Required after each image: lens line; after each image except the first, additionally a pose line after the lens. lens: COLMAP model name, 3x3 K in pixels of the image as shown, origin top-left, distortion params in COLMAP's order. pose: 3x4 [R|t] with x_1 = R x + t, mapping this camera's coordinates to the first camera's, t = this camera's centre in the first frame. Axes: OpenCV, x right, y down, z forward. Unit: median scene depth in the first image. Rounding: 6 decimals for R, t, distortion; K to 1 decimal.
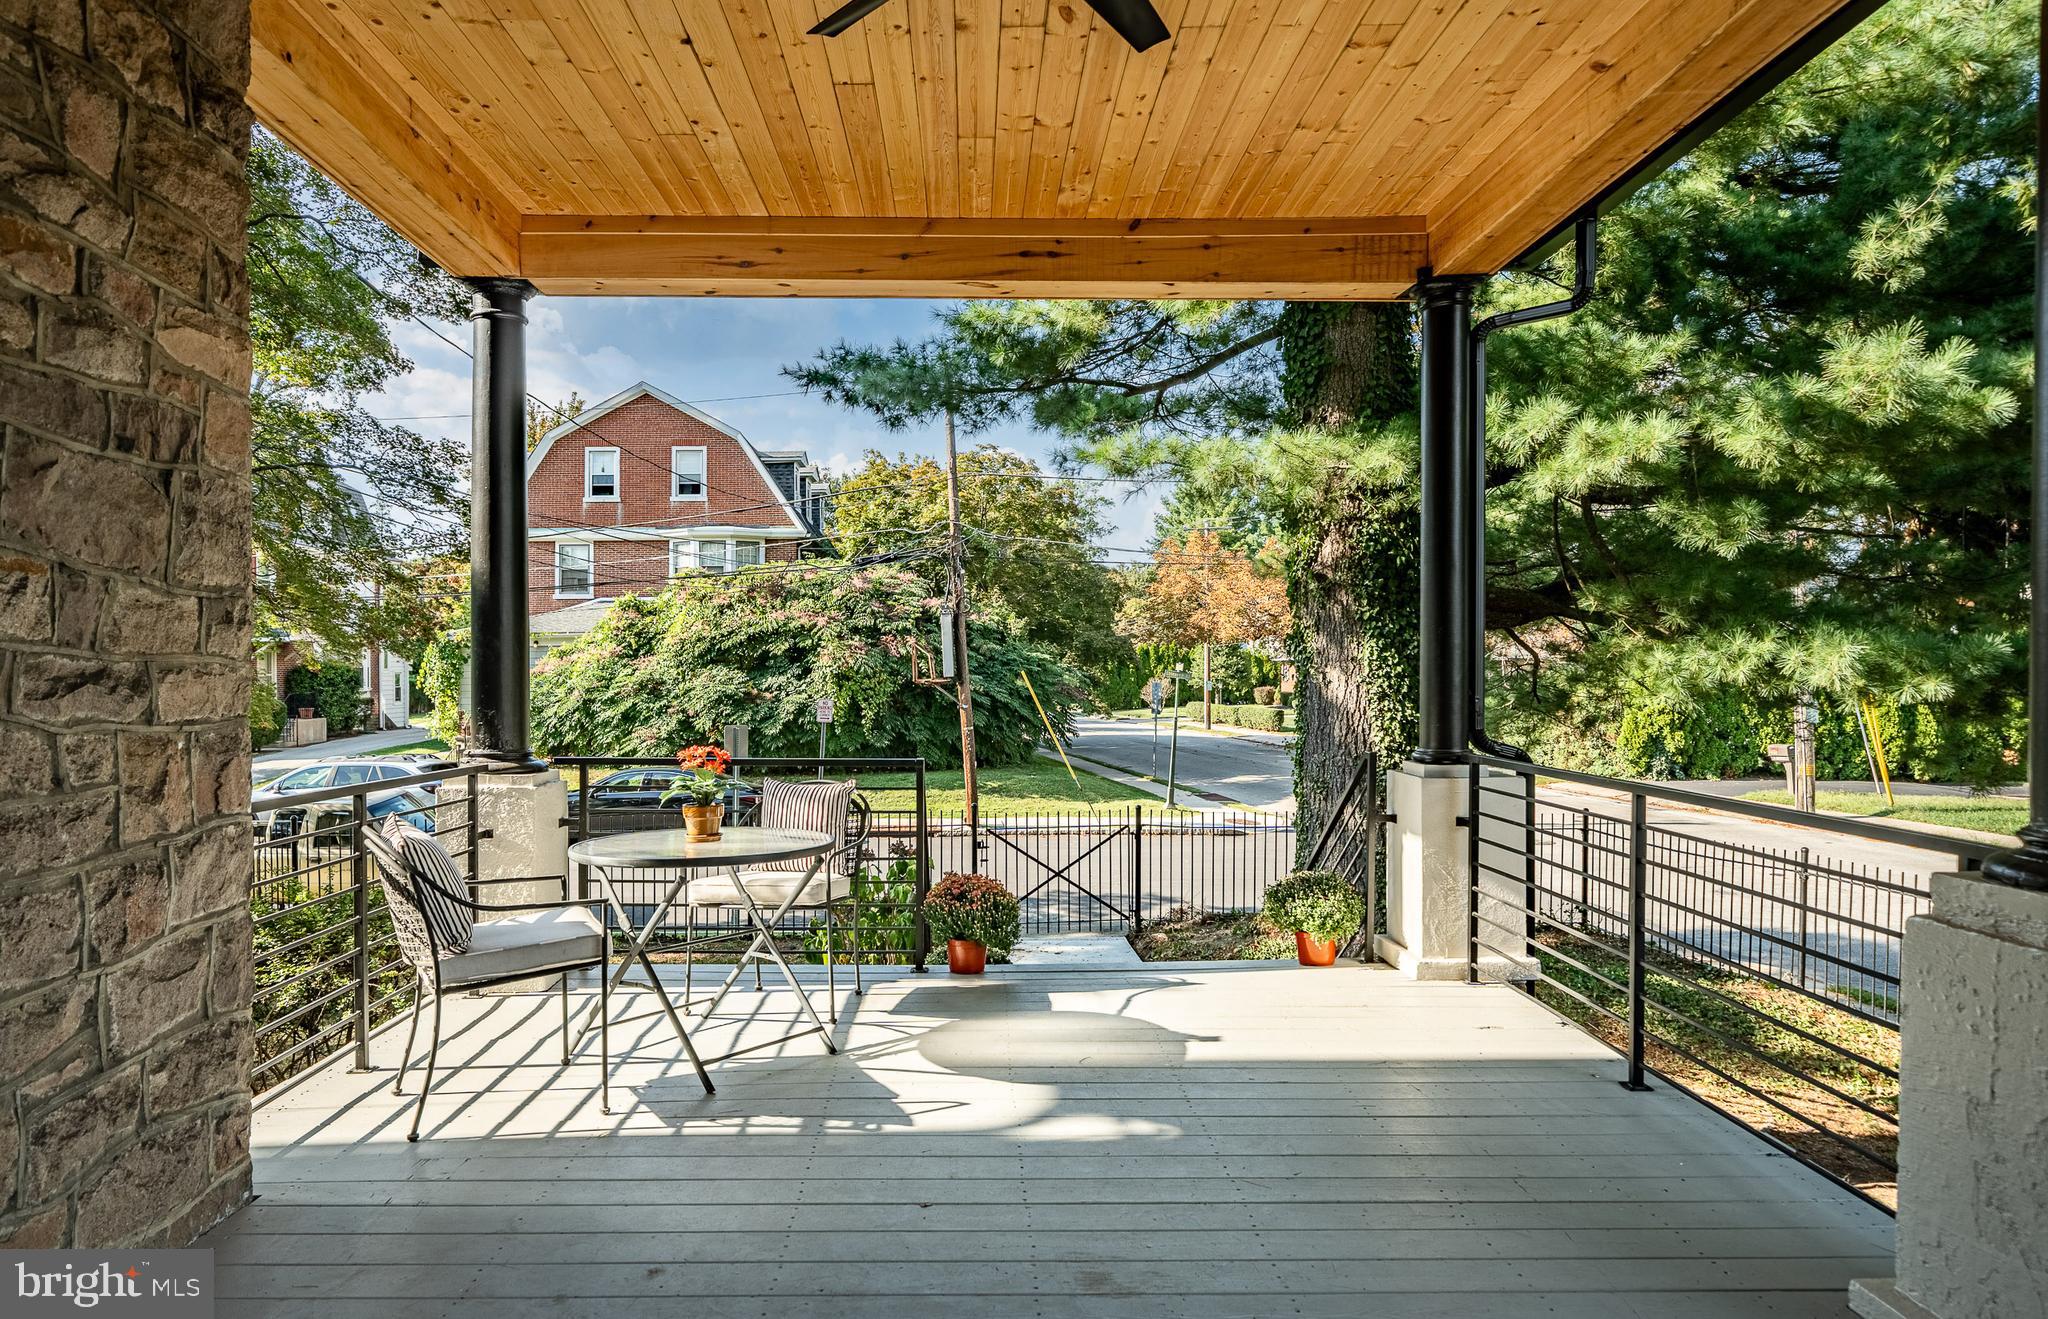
lens RADIAL K [[1191.4, 0, 1027.7], [0, 1191.4, 662.8], [0, 0, 1]] dist [-0.000323, -0.000204]
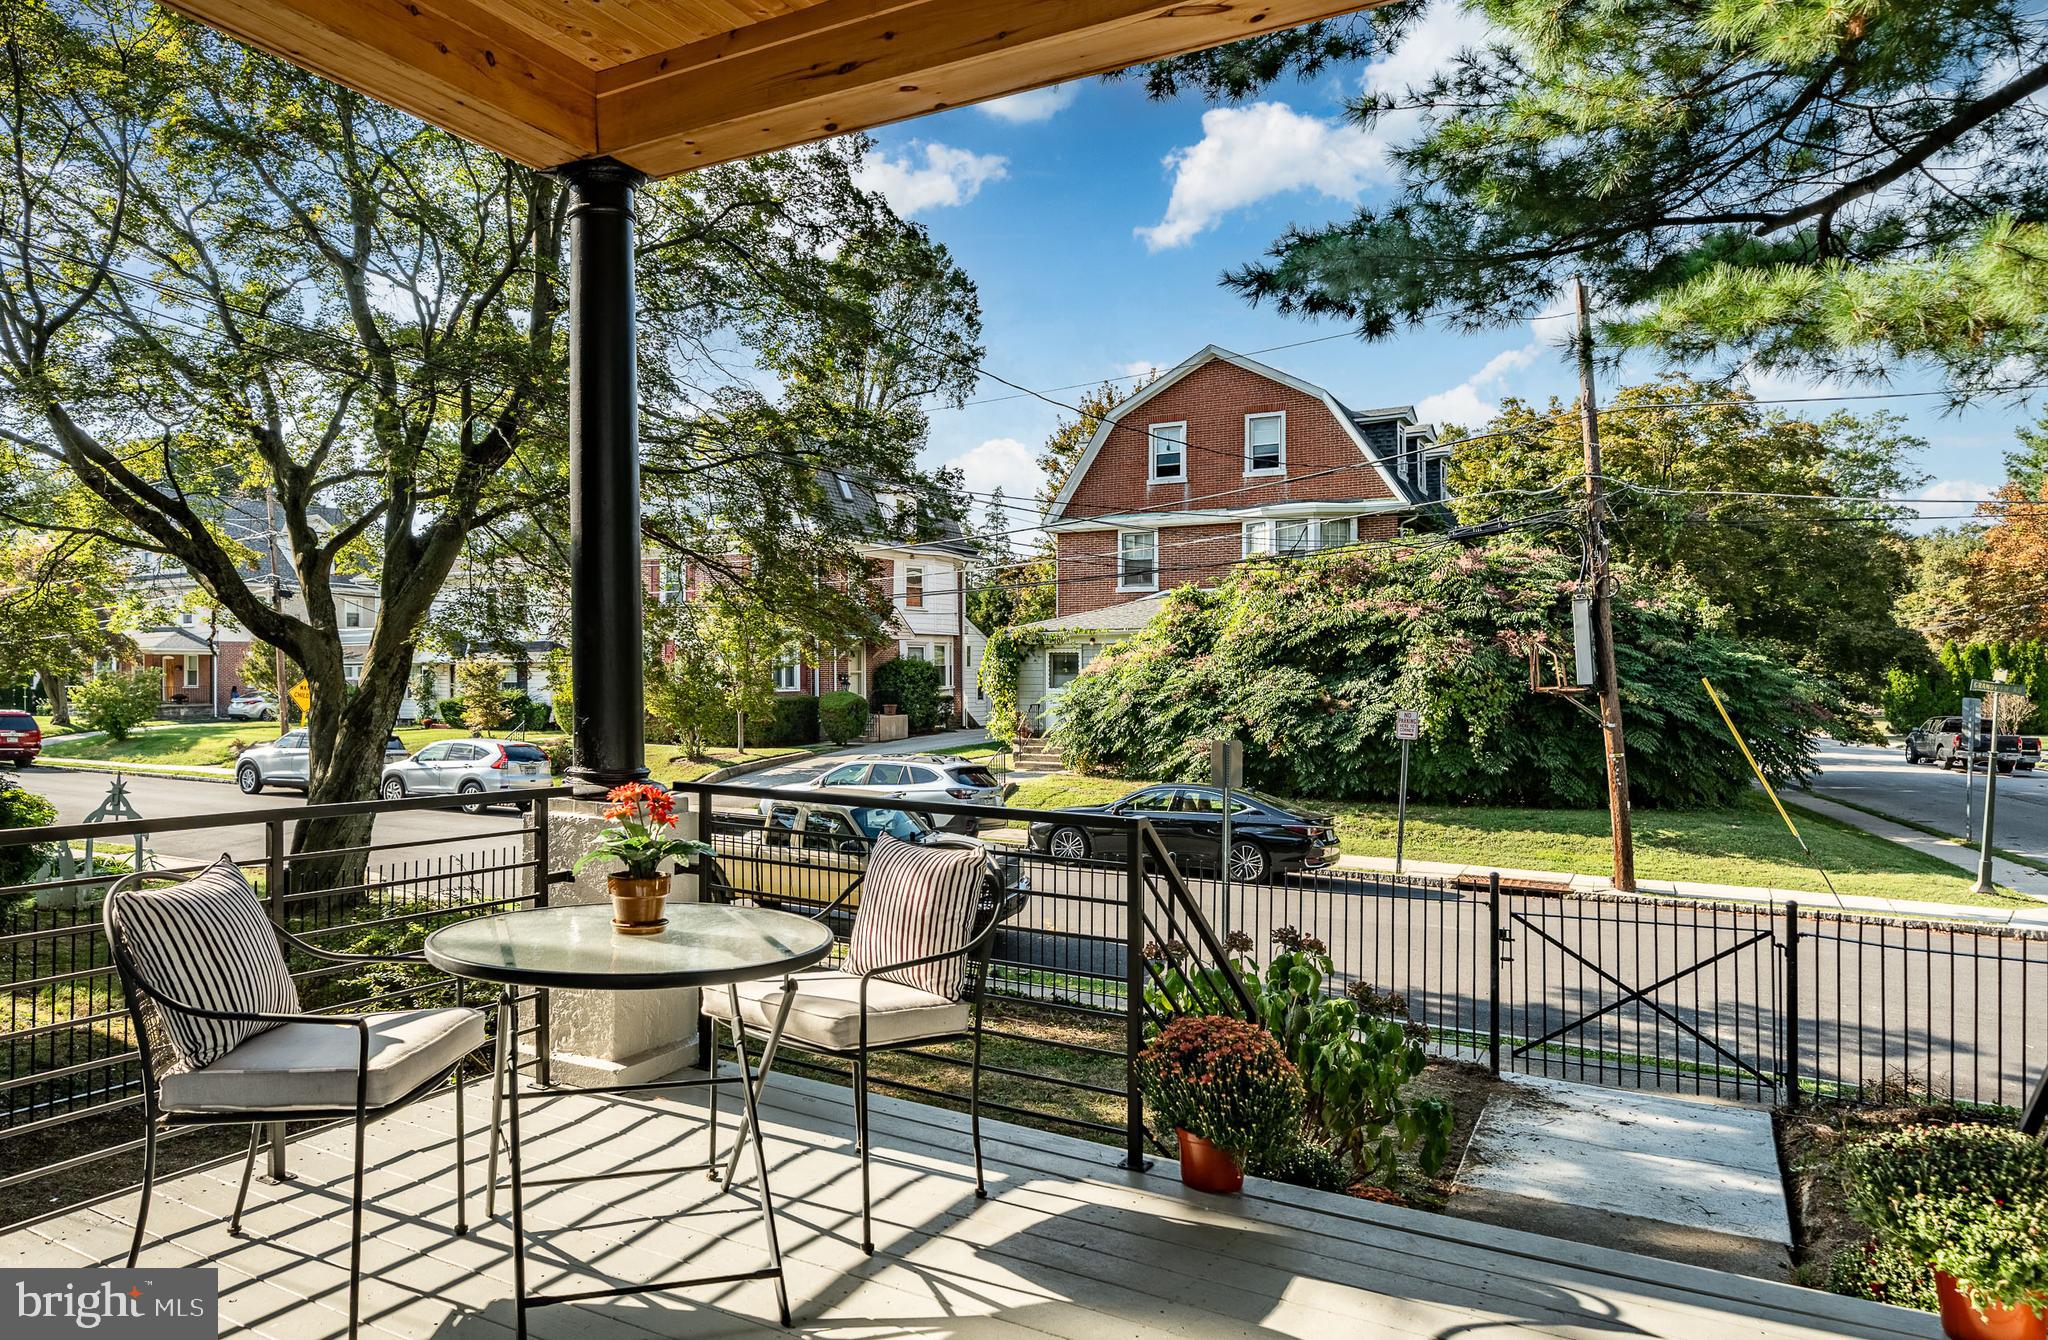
lens RADIAL K [[1268.2, 0, 982.4], [0, 1268.2, 636.4], [0, 0, 1]] dist [-0.001797, -0.000770]
pose [[0.825729, -0.004950, -0.564046, 0.068991], [-0.007655, 0.999771, -0.019980, 0.000545], [0.564015, 0.020816, 0.825502, 0.136238]]
